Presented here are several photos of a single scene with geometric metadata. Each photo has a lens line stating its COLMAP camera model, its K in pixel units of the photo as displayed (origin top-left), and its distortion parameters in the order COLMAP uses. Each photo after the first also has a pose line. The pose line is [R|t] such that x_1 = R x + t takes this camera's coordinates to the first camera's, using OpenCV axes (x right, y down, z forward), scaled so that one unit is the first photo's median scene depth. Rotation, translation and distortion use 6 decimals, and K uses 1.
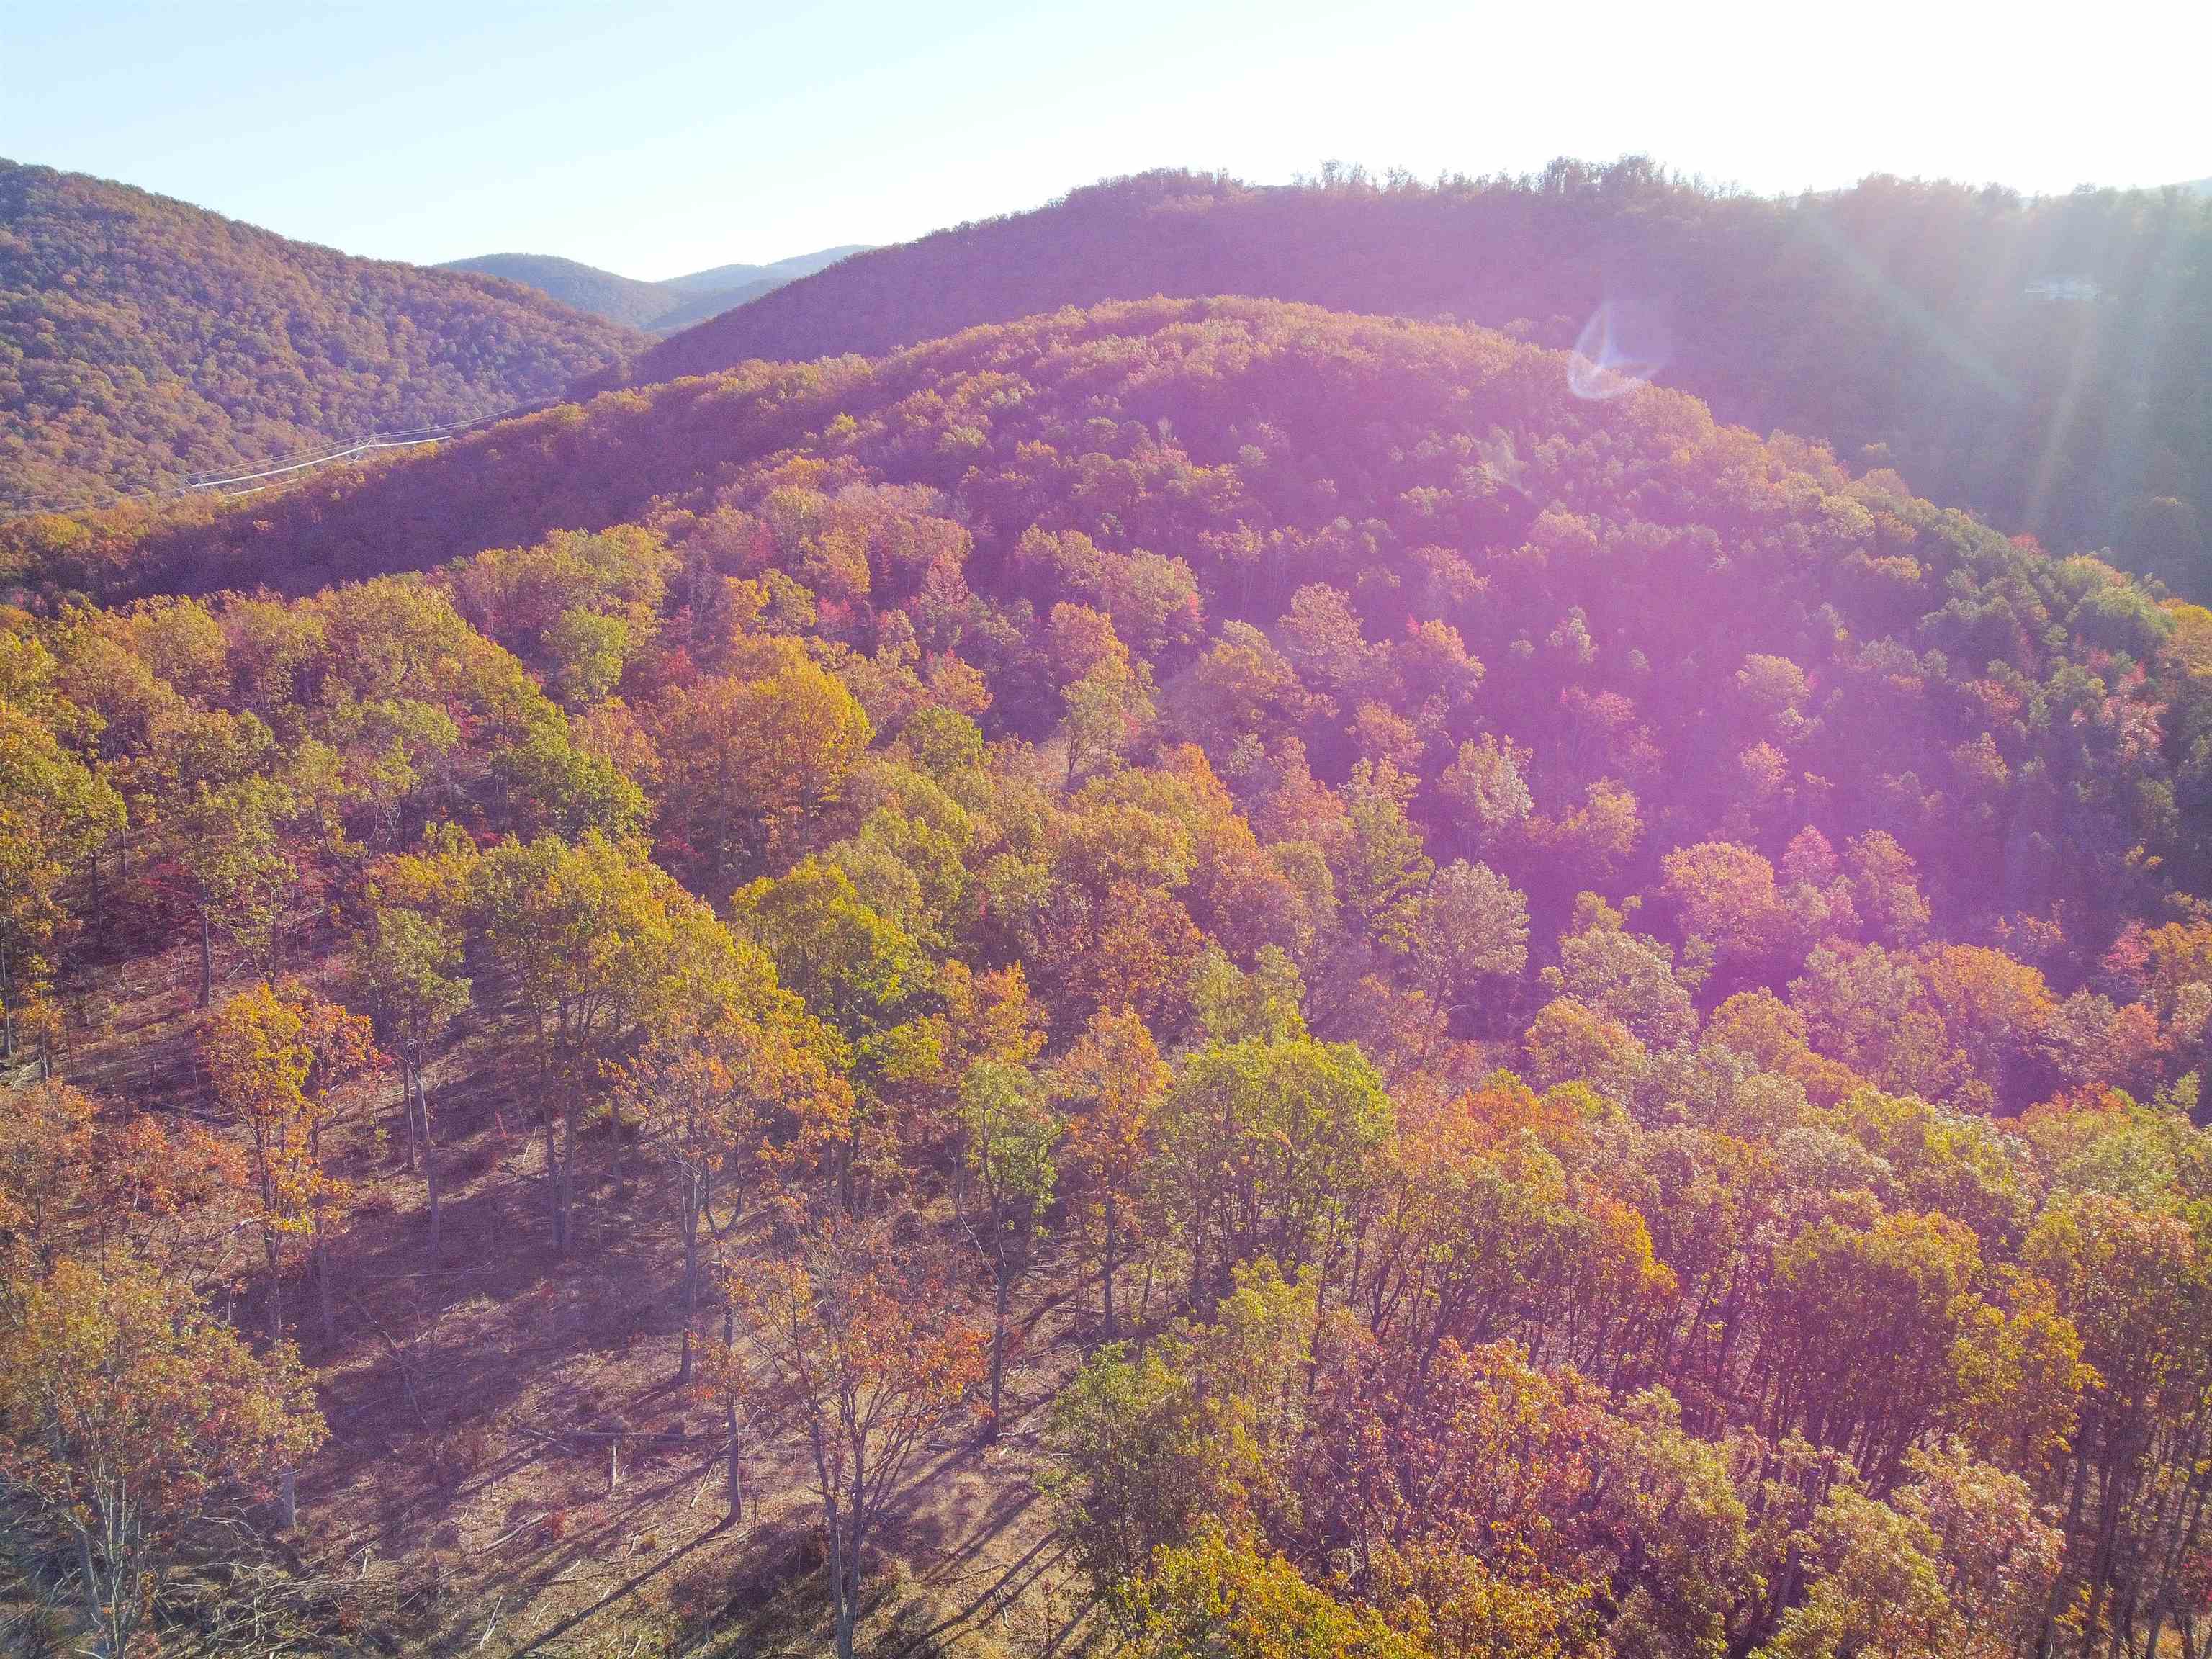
lens RADIAL K [[1667.1, 0, 1104.4], [0, 1667.1, 845.0], [0, 0, 1]] dist [0.004515, -0.010766]
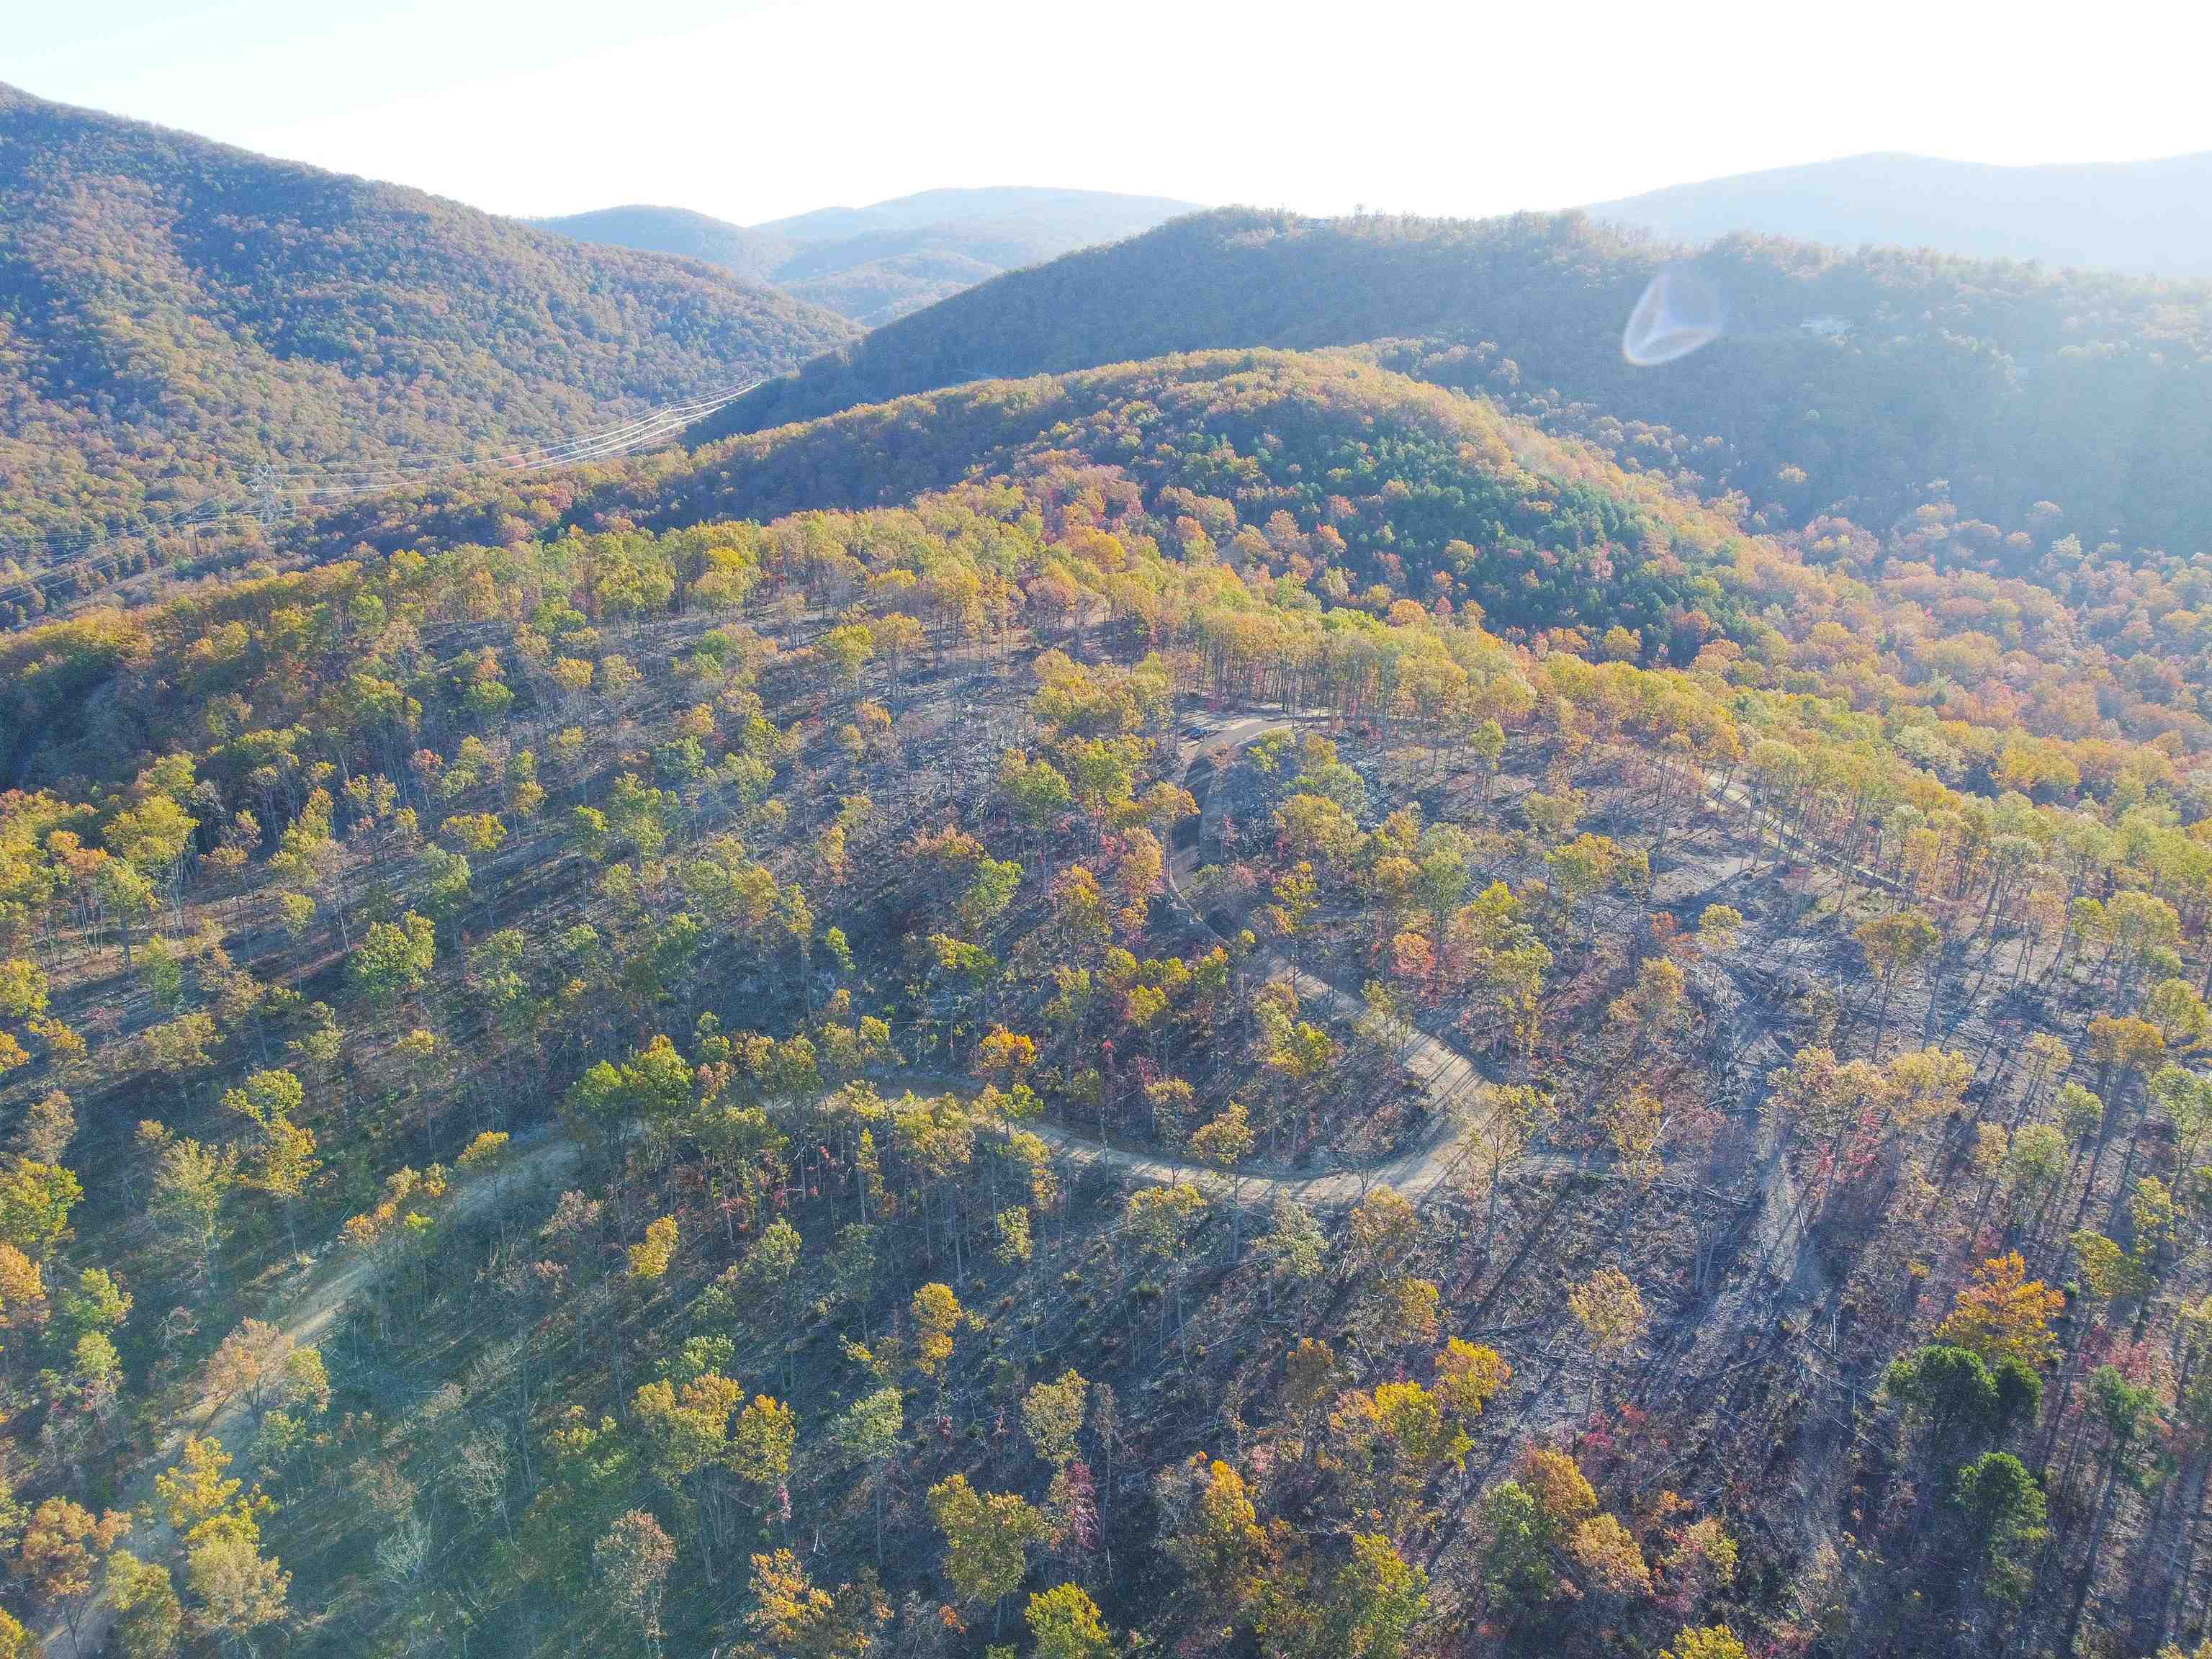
lens RADIAL K [[1666.2, 0, 1106.0], [0, 1666.2, 829.5], [0, 0, 1]] dist [0.001725, -0.001154]
pose [[0.998986, 0.017378, -0.041530, -0.013644], [-0.016122, 0.999408, 0.030402, 0.143214], [0.042034, -0.029701, 0.998675, -0.872525]]
